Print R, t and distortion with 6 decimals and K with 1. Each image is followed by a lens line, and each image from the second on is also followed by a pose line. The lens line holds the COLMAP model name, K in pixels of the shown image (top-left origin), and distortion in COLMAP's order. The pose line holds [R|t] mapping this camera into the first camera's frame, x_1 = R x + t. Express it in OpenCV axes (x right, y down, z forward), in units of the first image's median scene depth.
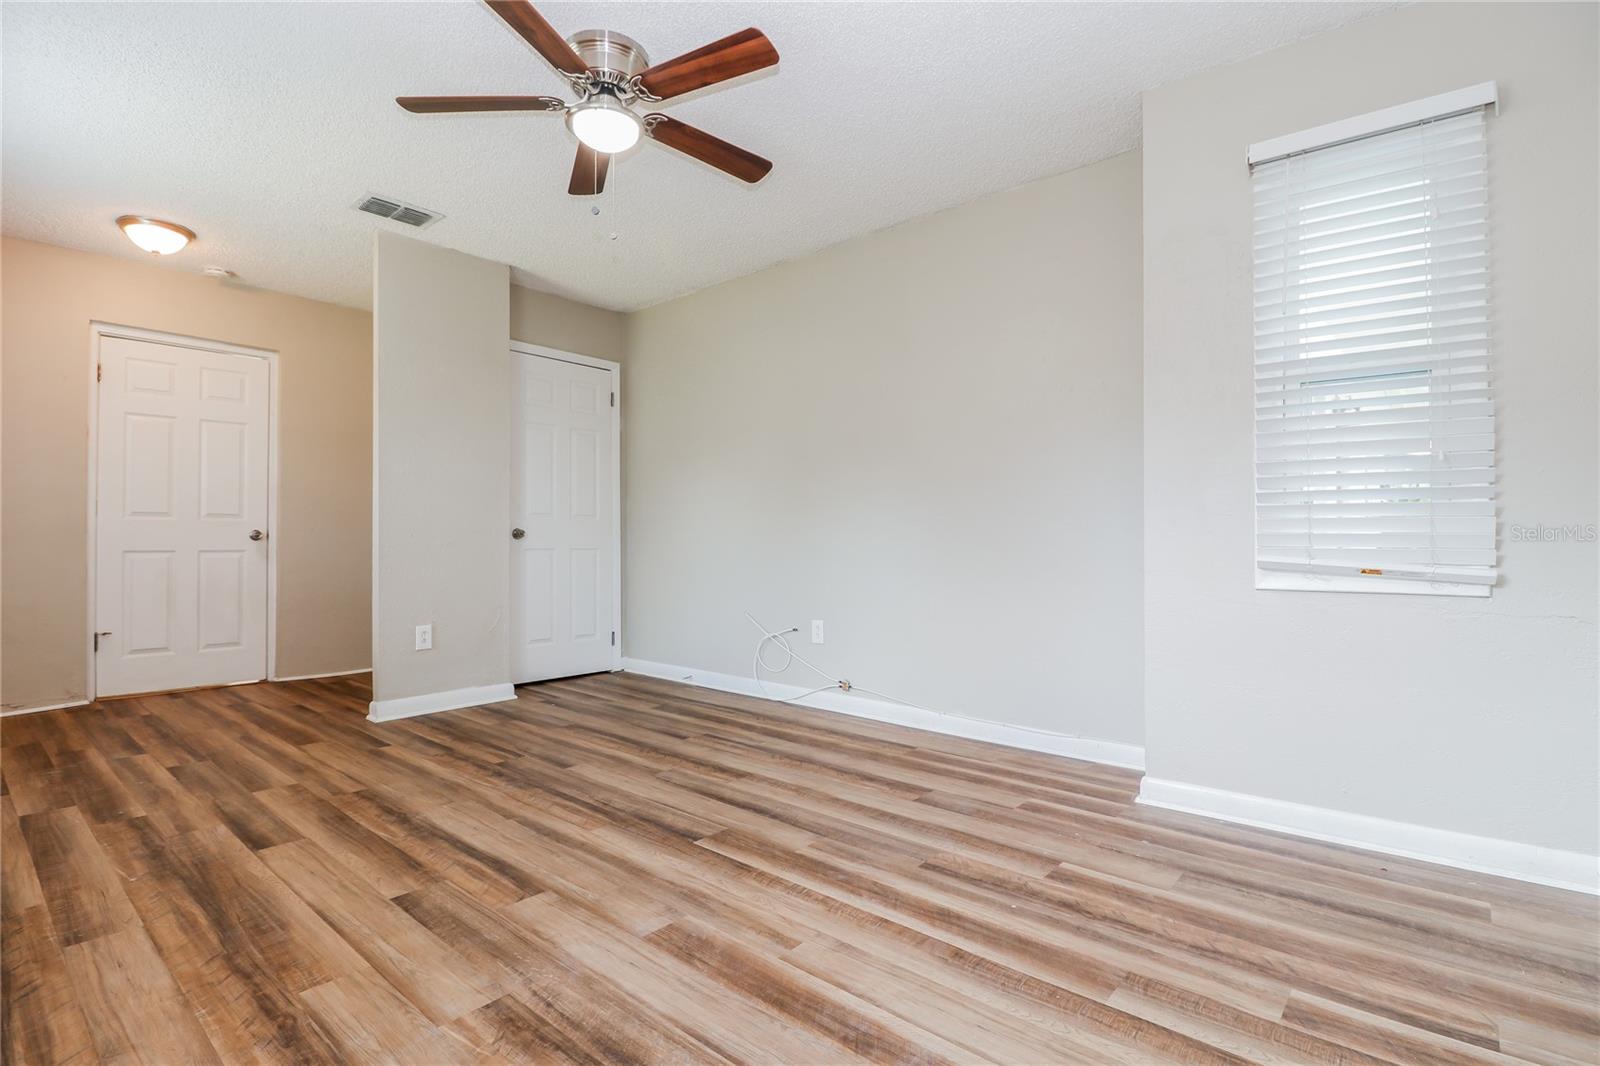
lens RADIAL K [[761.3, 0, 820.7], [0, 761.3, 544.5], [0, 0, 1]] dist [0.003499, -0.007660]
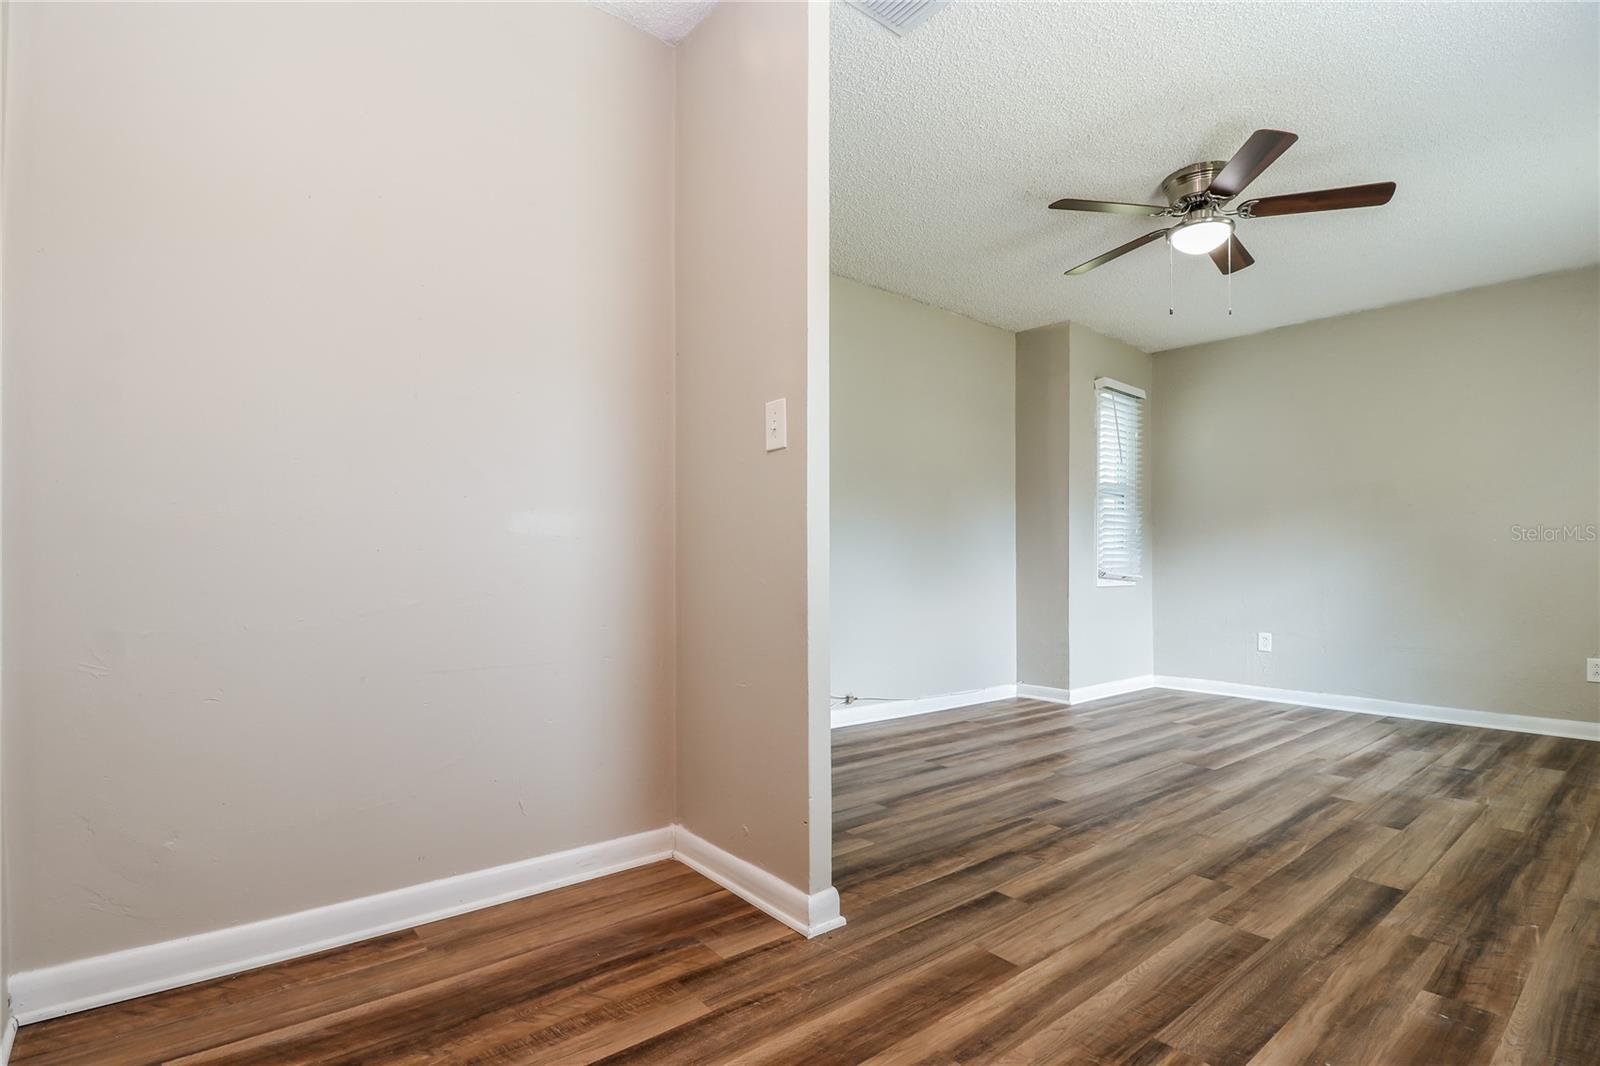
lens RADIAL K [[761.3, 0, 820.7], [0, 761.3, 544.5], [0, 0, 1]] dist [0.003499, -0.007660]
pose [[0.158181, 0.024093, 0.987116, -1.599230], [-0.011015, 0.999683, -0.022634, -0.000873], [-0.987349, -0.007293, 0.158397, 1.392788]]
